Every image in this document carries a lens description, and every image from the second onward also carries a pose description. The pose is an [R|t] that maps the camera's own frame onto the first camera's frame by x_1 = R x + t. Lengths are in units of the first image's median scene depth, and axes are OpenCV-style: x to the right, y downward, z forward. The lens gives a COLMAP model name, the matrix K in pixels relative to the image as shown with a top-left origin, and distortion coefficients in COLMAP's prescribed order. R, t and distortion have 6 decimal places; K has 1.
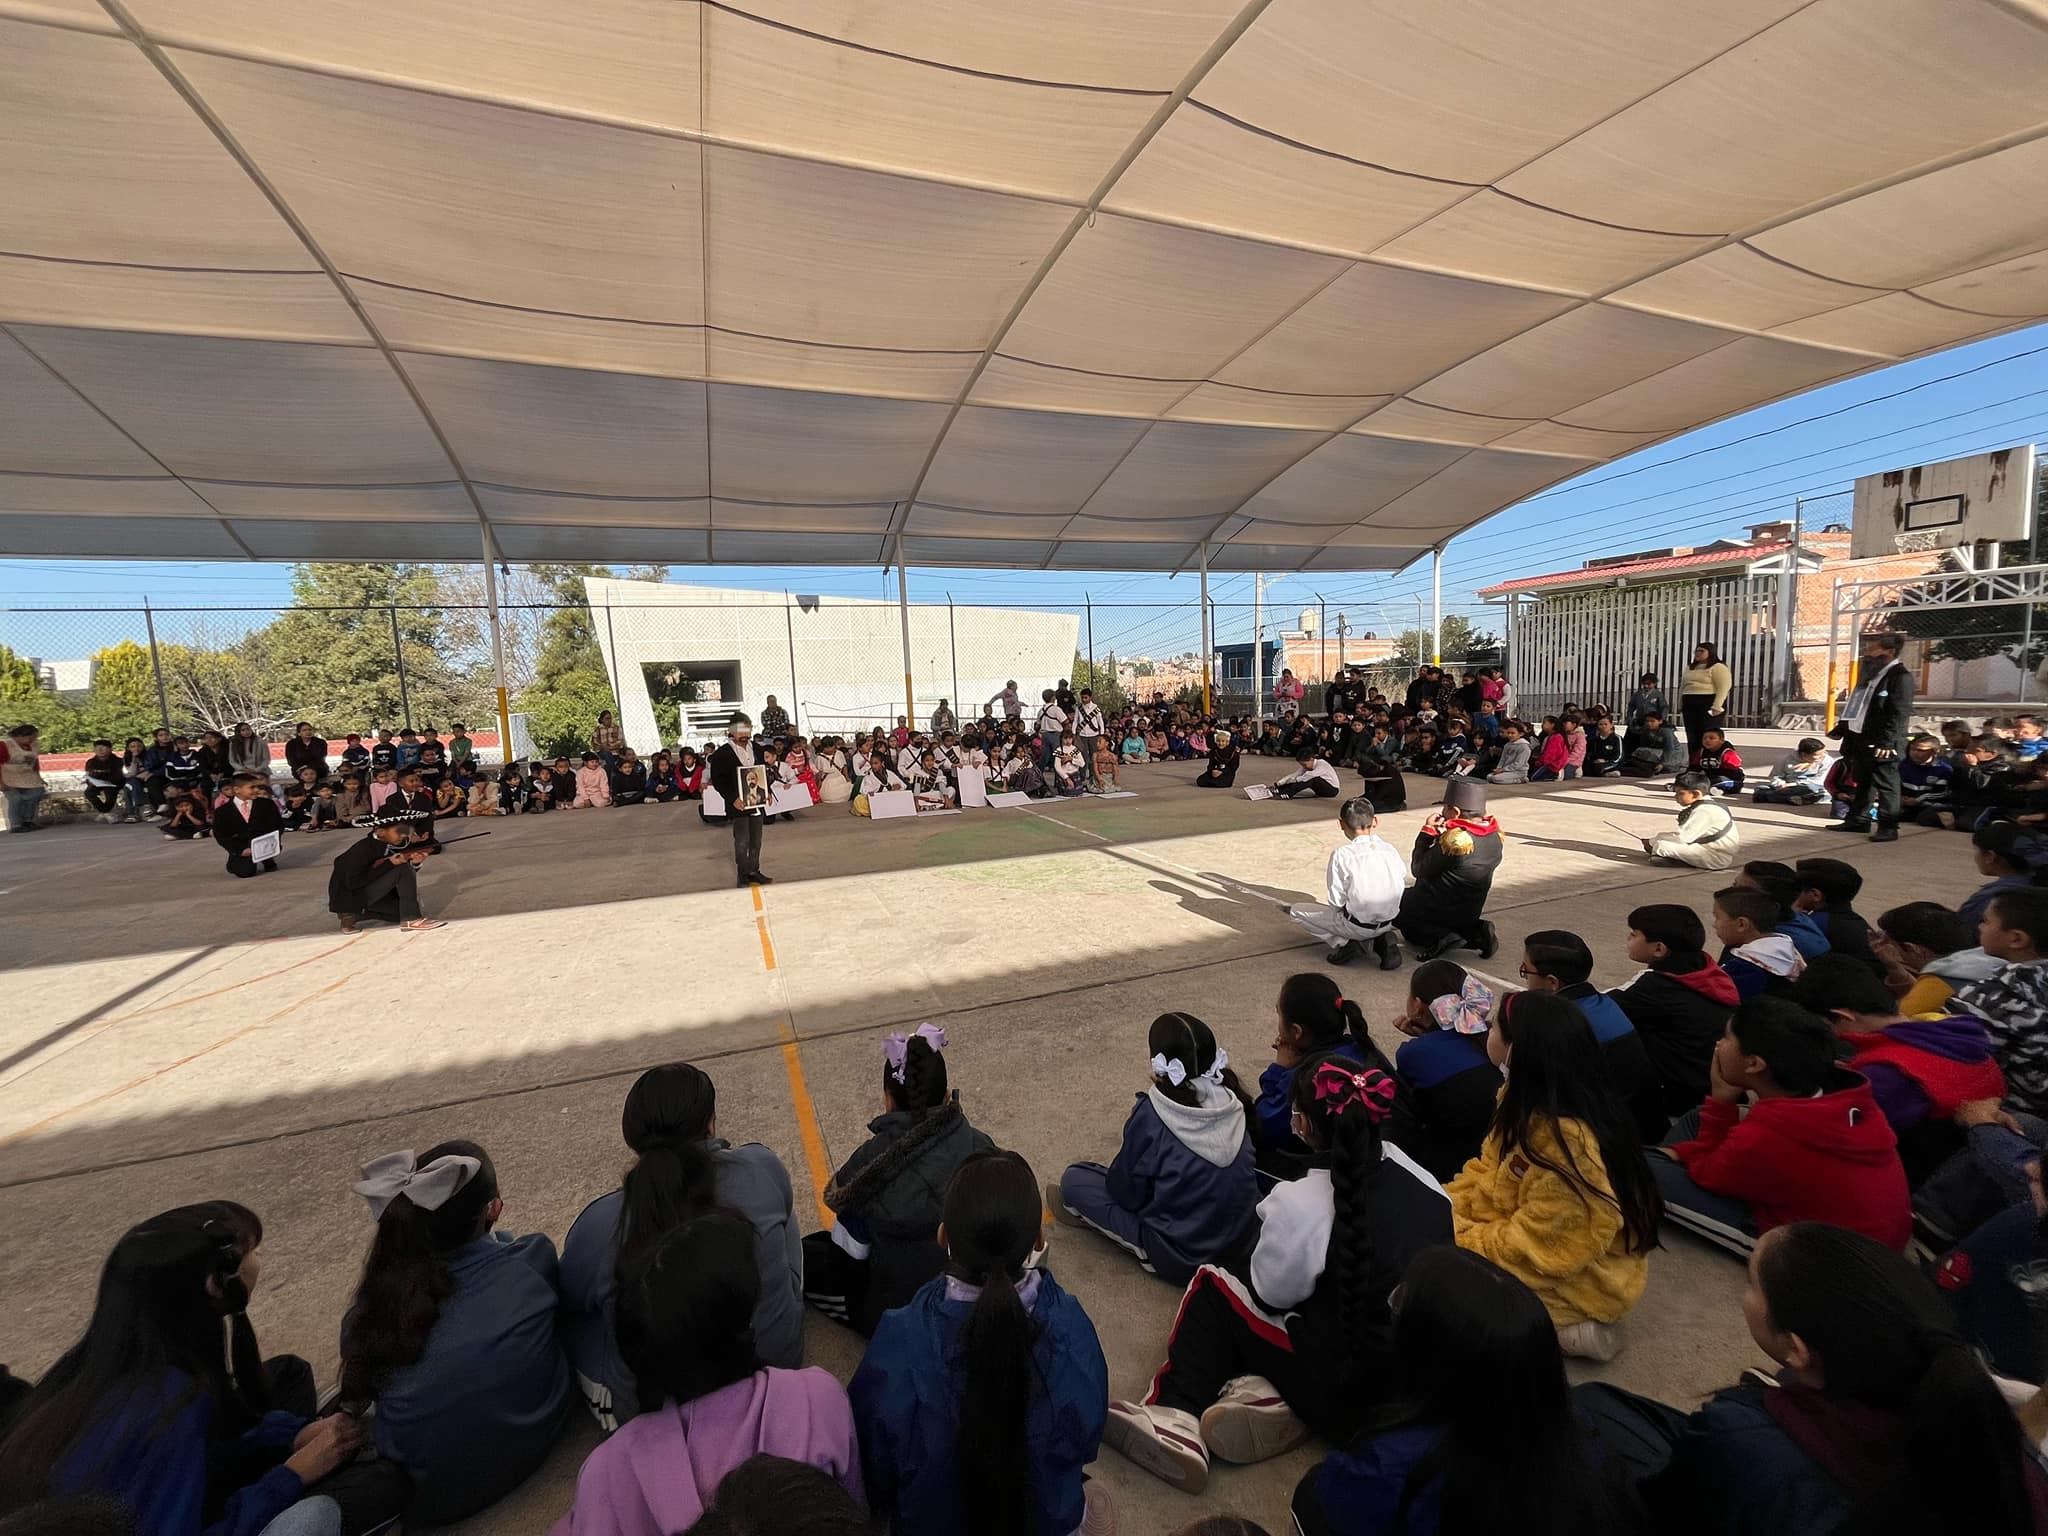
lens RADIAL K [[834.2, 0, 1015.0], [0, 834.2, 764.2], [0, 0, 1]] dist [-0.002744, 0.000306]
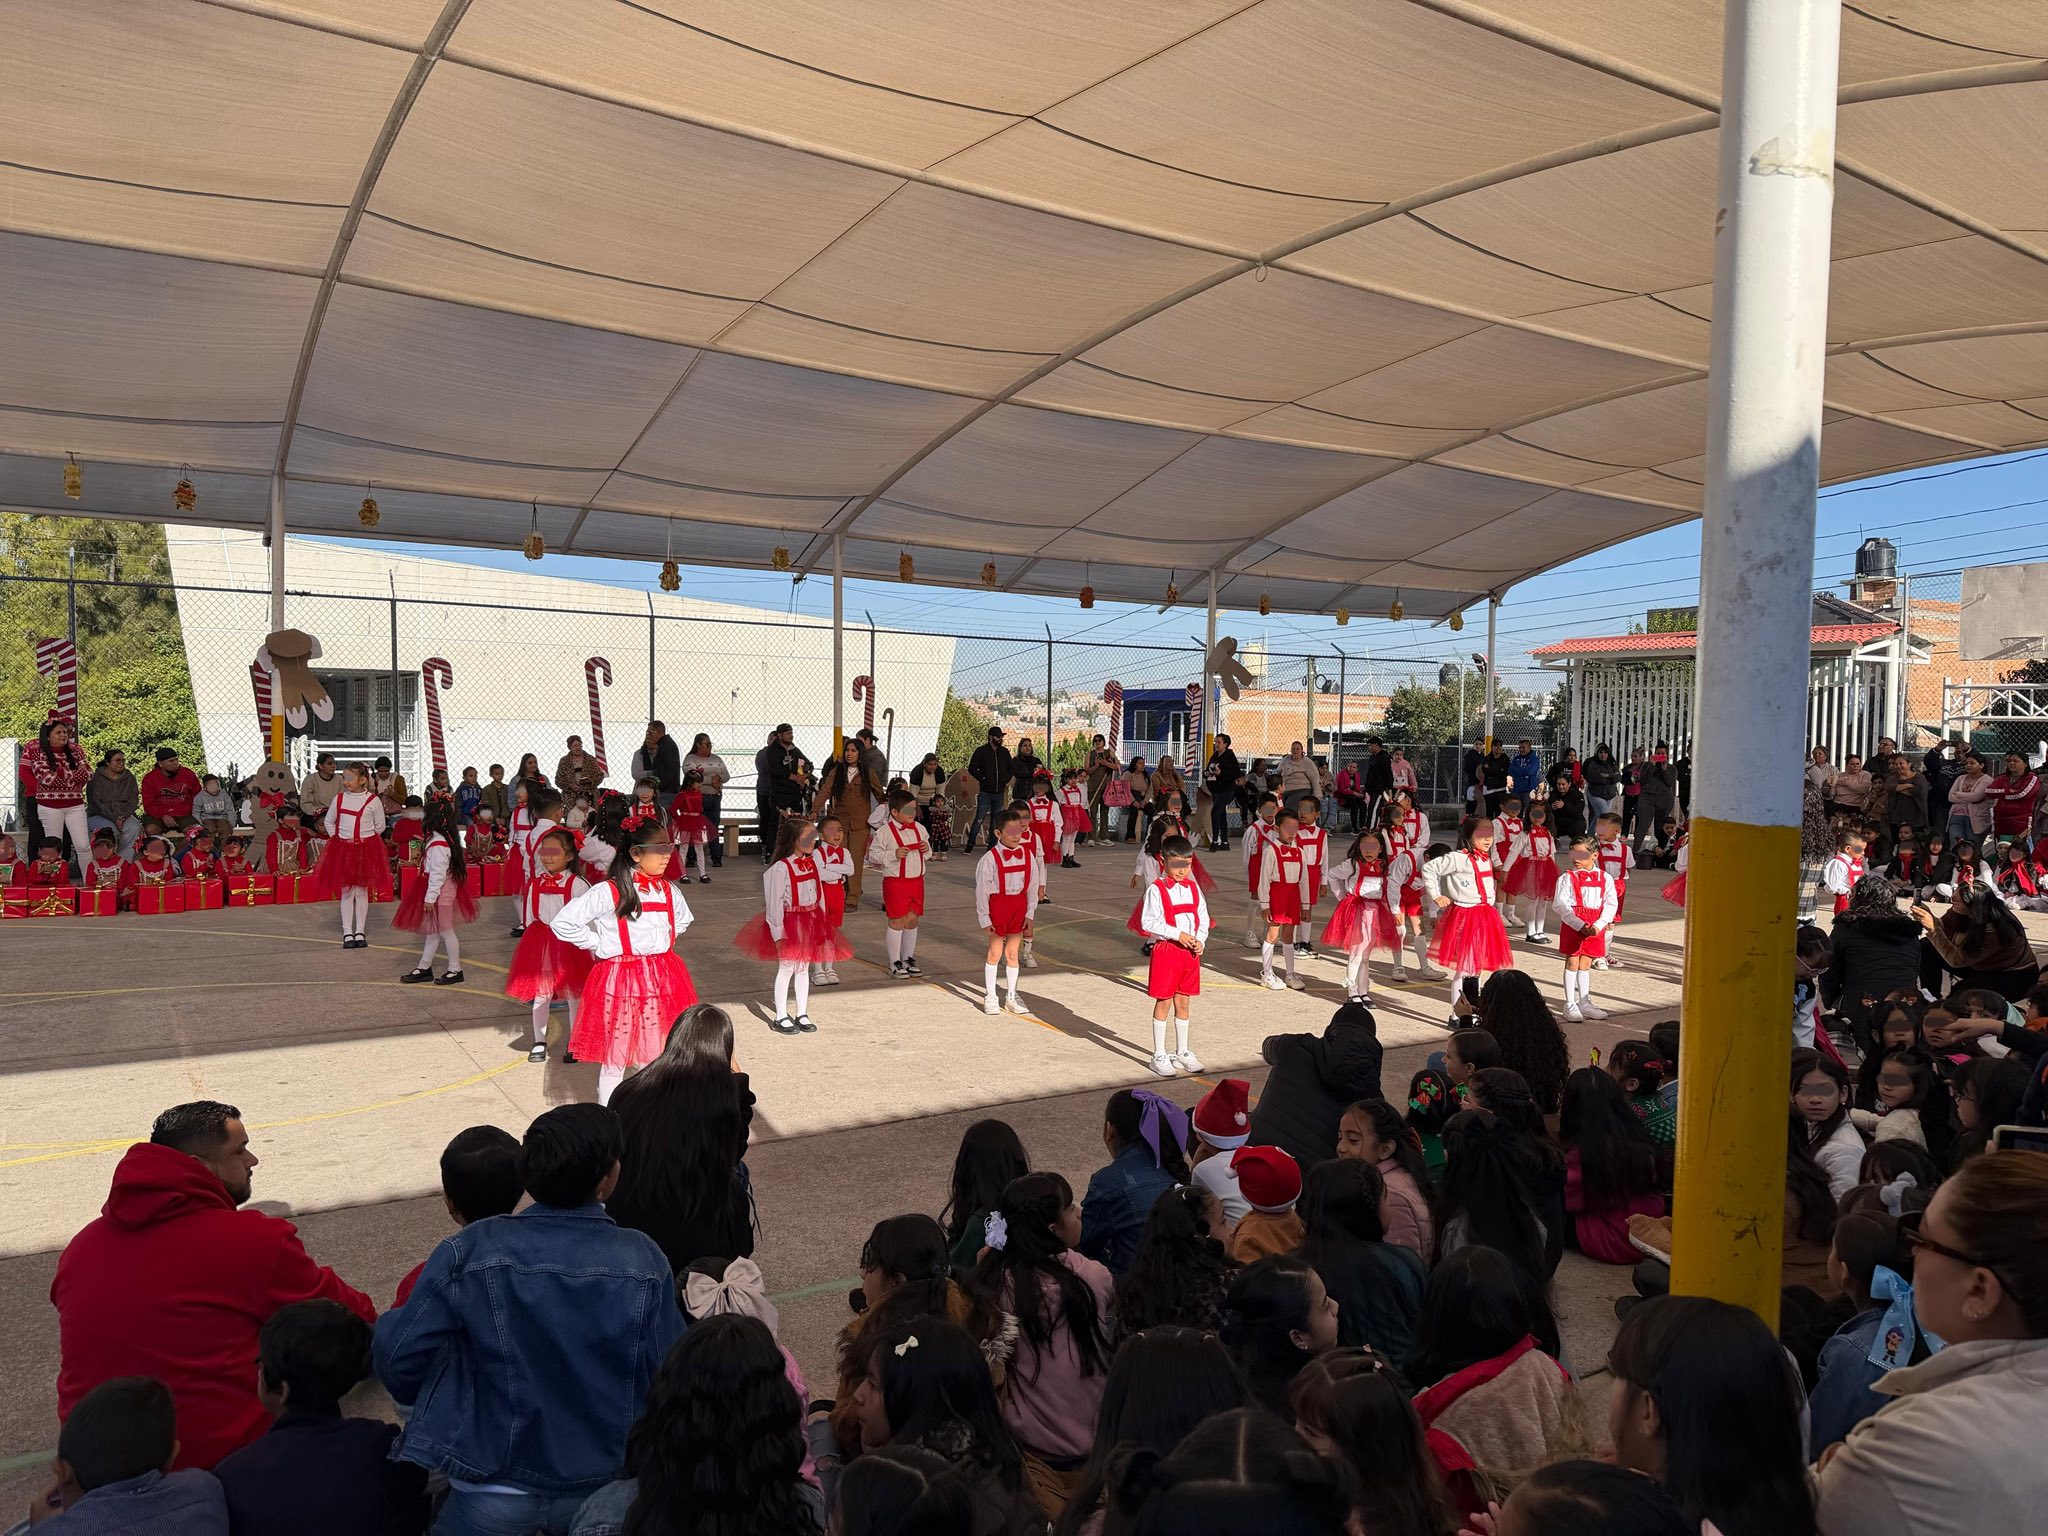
lens RADIAL K [[1472.7, 0, 985.5], [0, 1472.7, 787.9], [0, 0, 1]] dist [0.018540, -0.015763]
pose [[0.978883, 0.051825, 0.197743, -0.237434], [-0.040959, 0.997438, -0.058652, 0.013030], [-0.200276, 0.049314, 0.978498, -0.247149]]
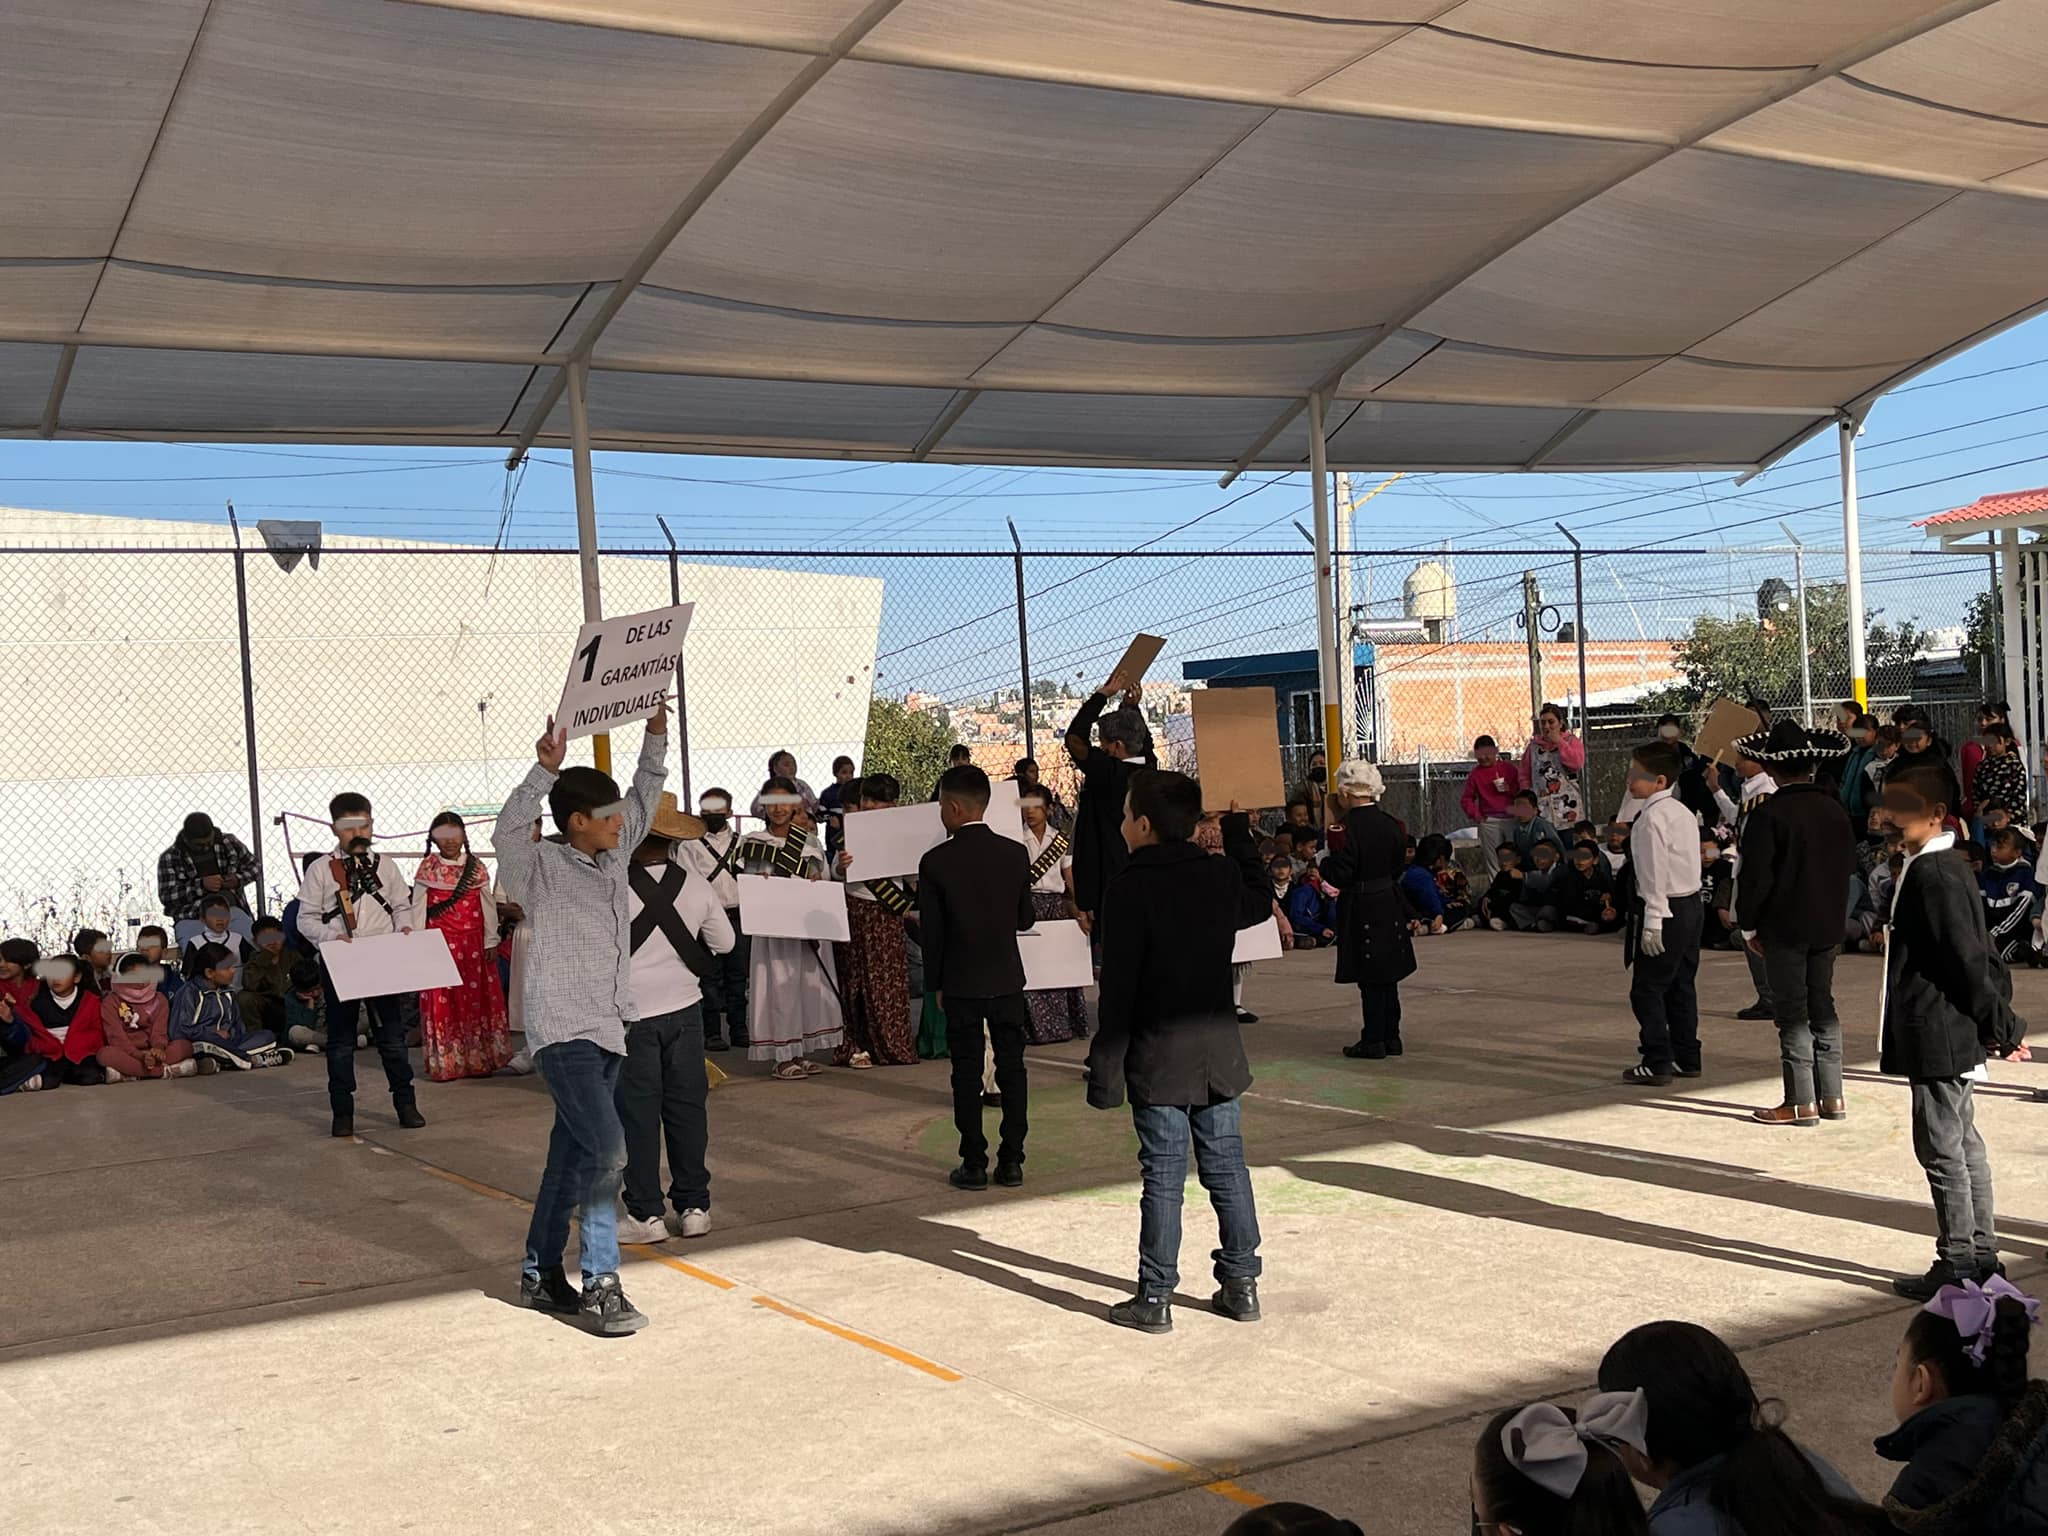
lens RADIAL K [[2435.0, 0, 992.0], [0, 2435.0, 781.9], [0, 0, 1]] dist [0.034072, 0.000000]
pose [[0.982228, -0.012750, 0.187257, -0.152622], [0.030006, 0.995525, -0.089608, 0.014432], [-0.185277, 0.093635, 0.978215, -0.085918]]
